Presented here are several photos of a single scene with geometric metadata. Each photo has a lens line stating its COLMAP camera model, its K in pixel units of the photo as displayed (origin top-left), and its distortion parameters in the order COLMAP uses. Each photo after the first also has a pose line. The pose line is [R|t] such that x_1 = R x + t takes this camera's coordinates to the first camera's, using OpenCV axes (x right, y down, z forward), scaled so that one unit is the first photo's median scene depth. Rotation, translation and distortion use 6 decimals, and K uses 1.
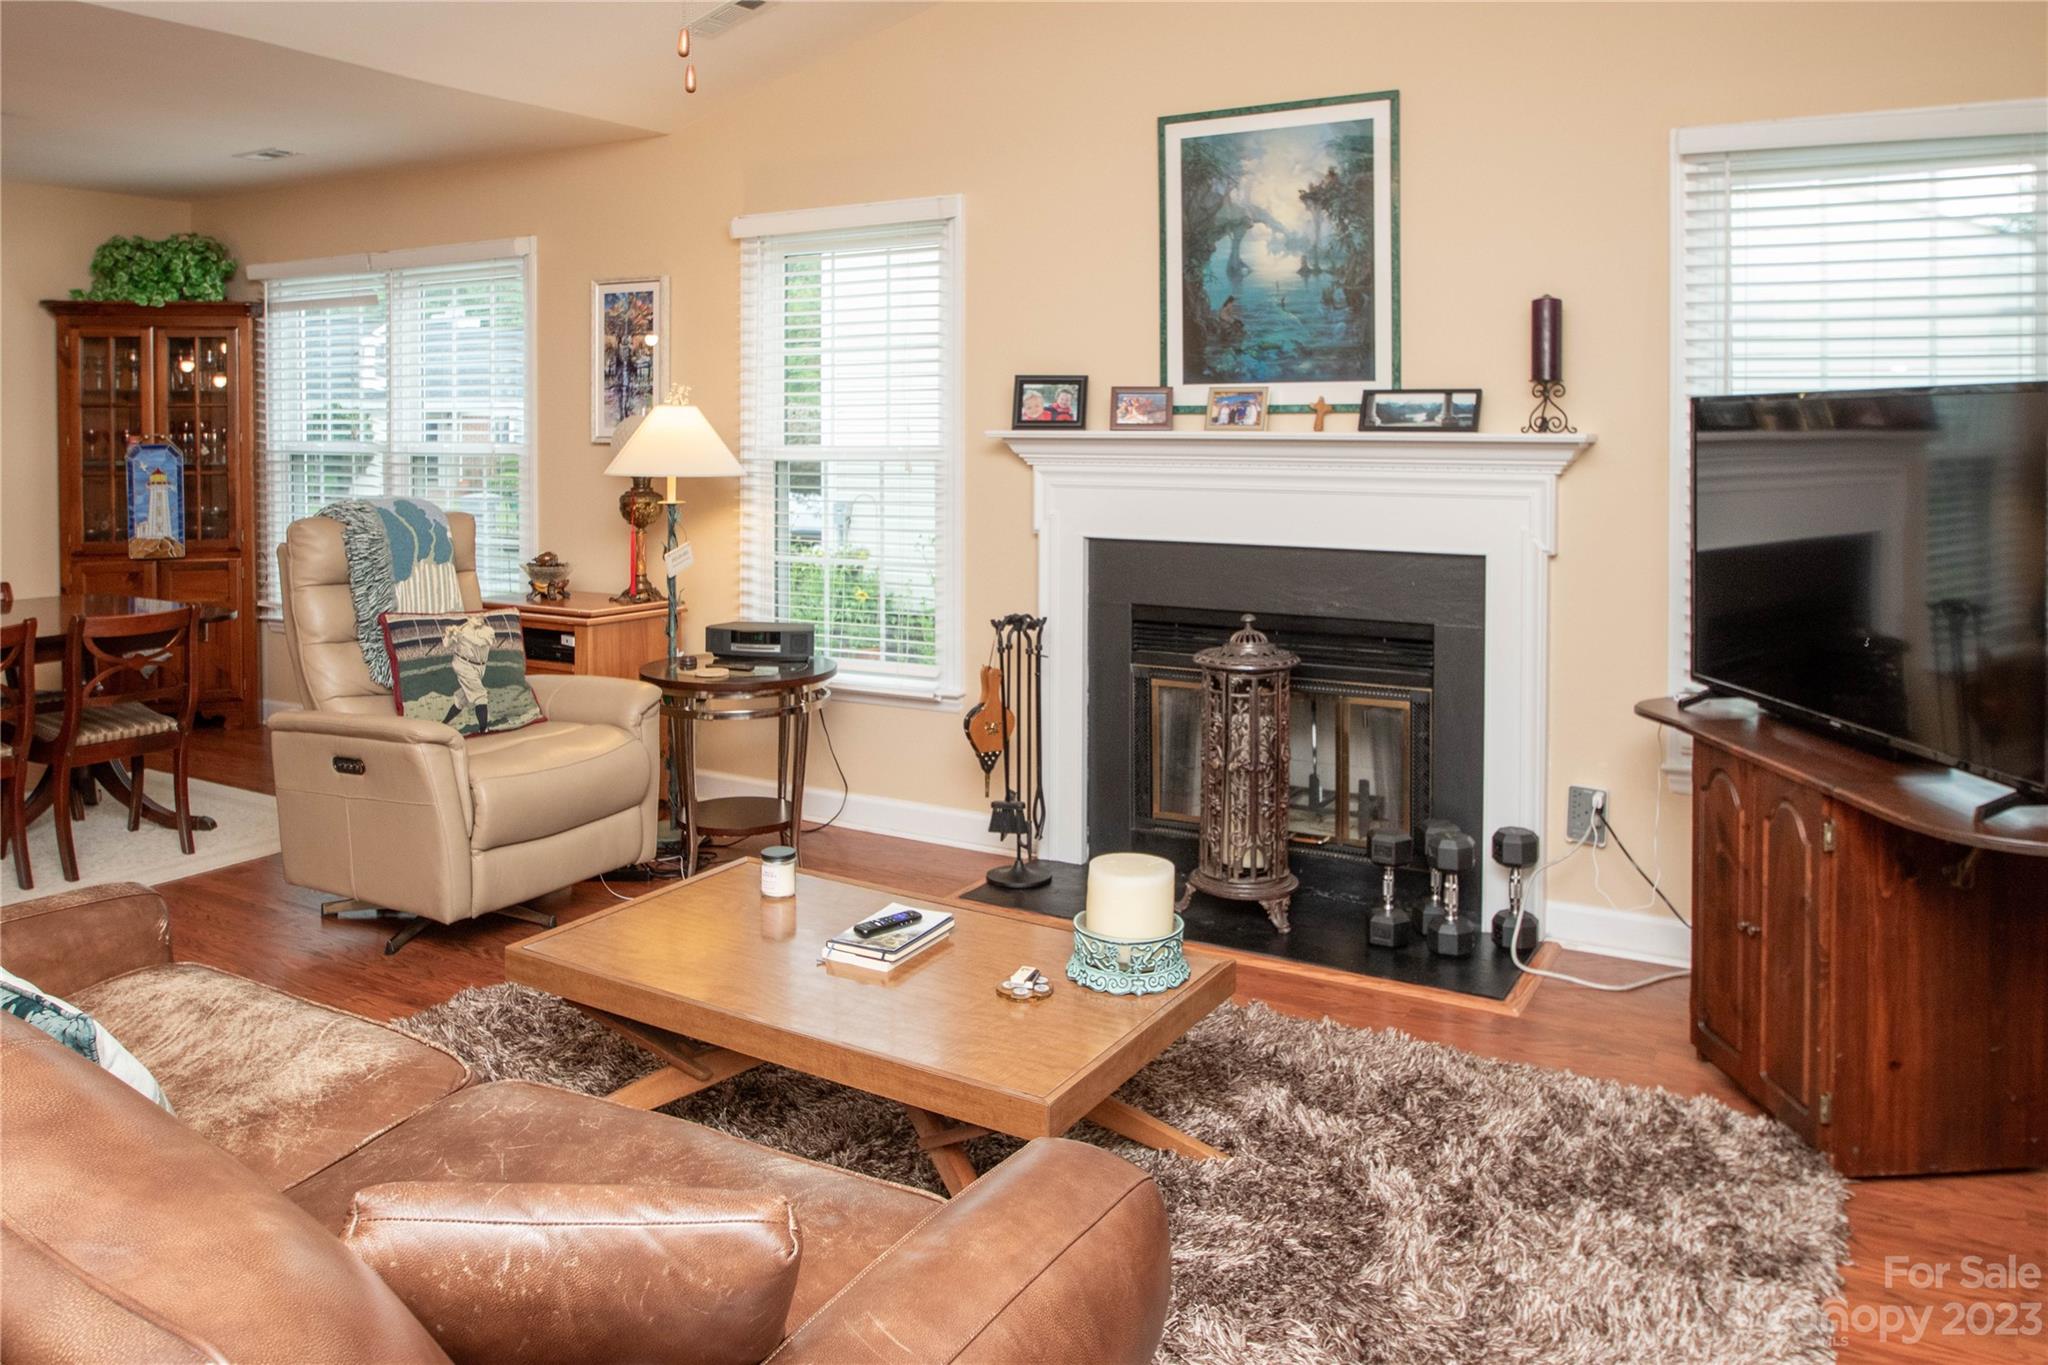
lens RADIAL K [[1454.0, 0, 998.8], [0, 1454.0, 434.8], [0, 0, 1]] dist [-0.047310, 0.012039]
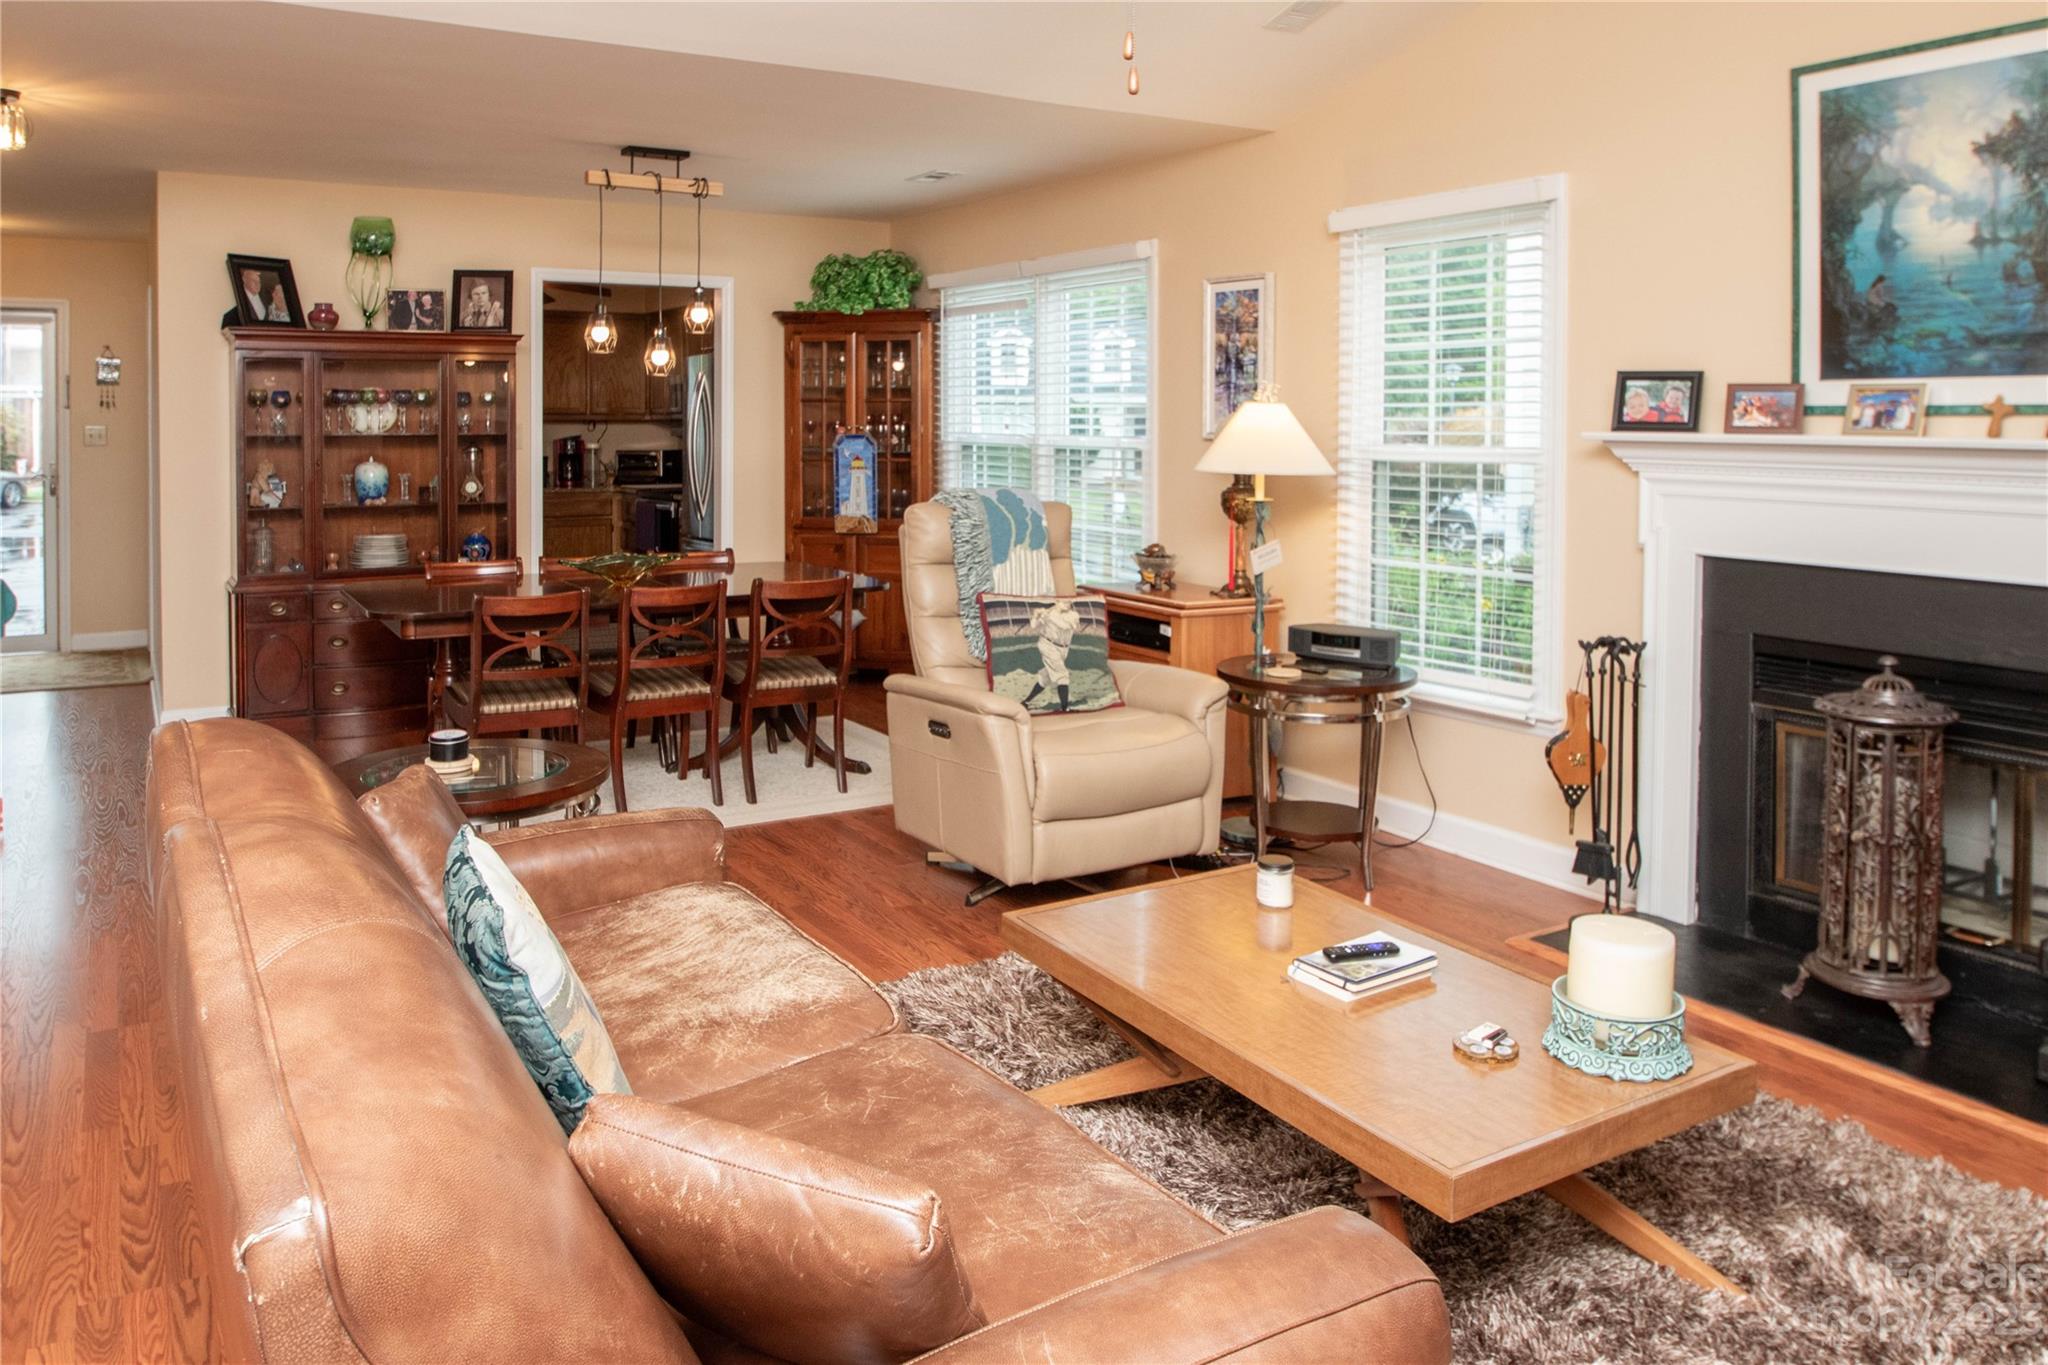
lens RADIAL K [[1454.0, 0, 994.5], [0, 1454.0, 431.8], [0, 0, 1]] dist [-0.047310, 0.012039]
pose [[0.884723, 0.011548, -0.465975, 0.093443], [-0.010832, 0.999932, 0.004215, -0.002839], [0.465992, 0.001319, 0.884788, 0.032252]]
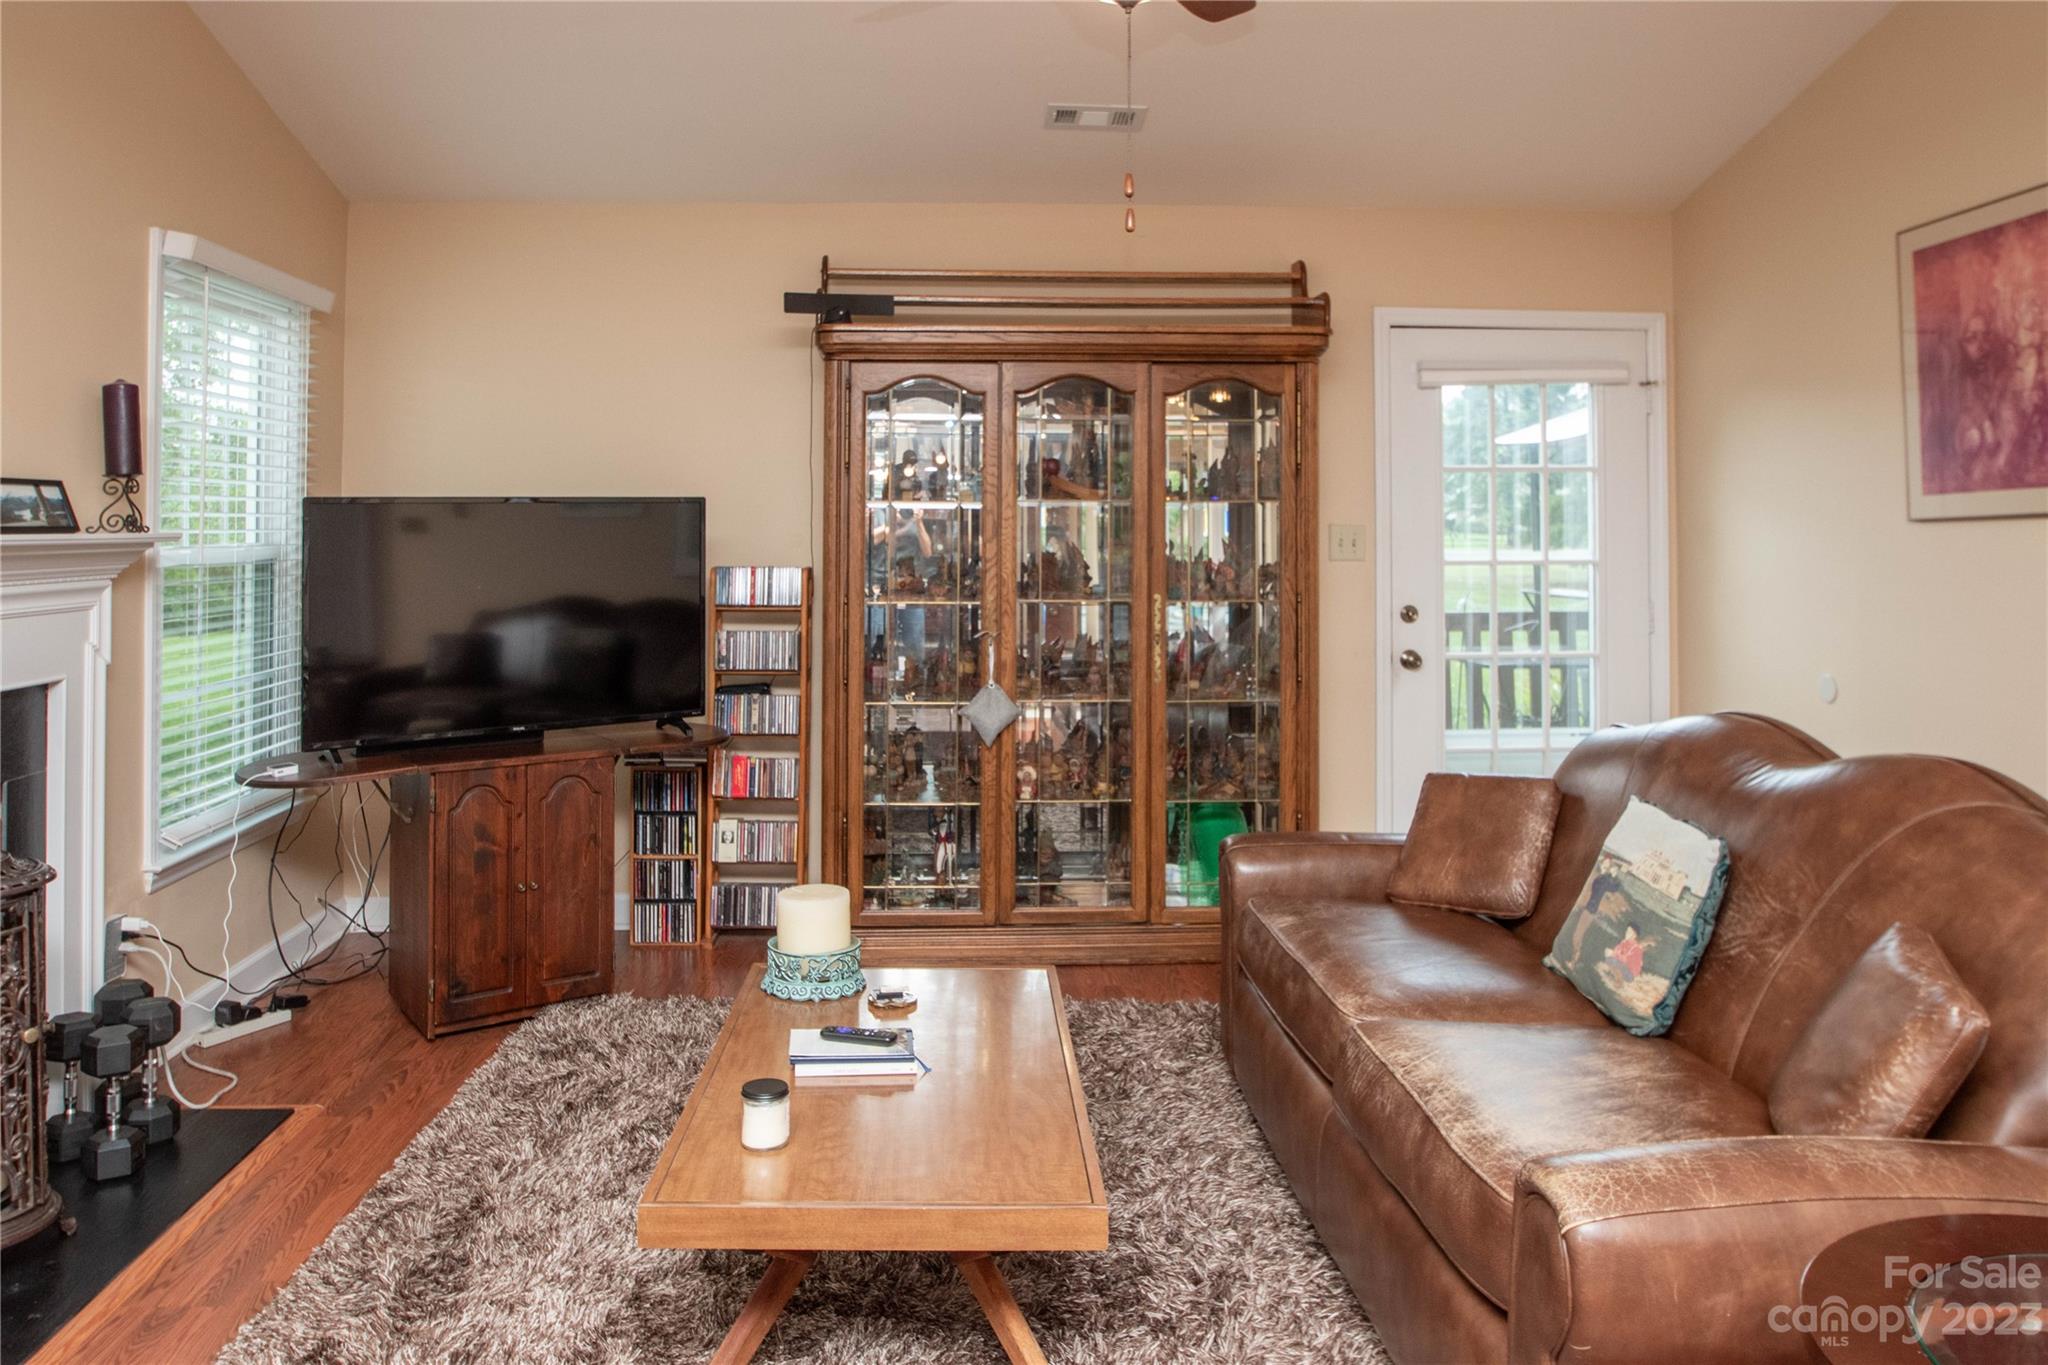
lens RADIAL K [[1454.0, 0, 965.8], [0, 1454.0, 470.0], [0, 0, 1]] dist [-0.047310, 0.012039]
pose [[-0.534856, 0.028381, 0.844466, -0.584166], [0.007263, 0.999553, -0.028993, -0.009526], [-0.844912, -0.009374, -0.534824, 0.910029]]
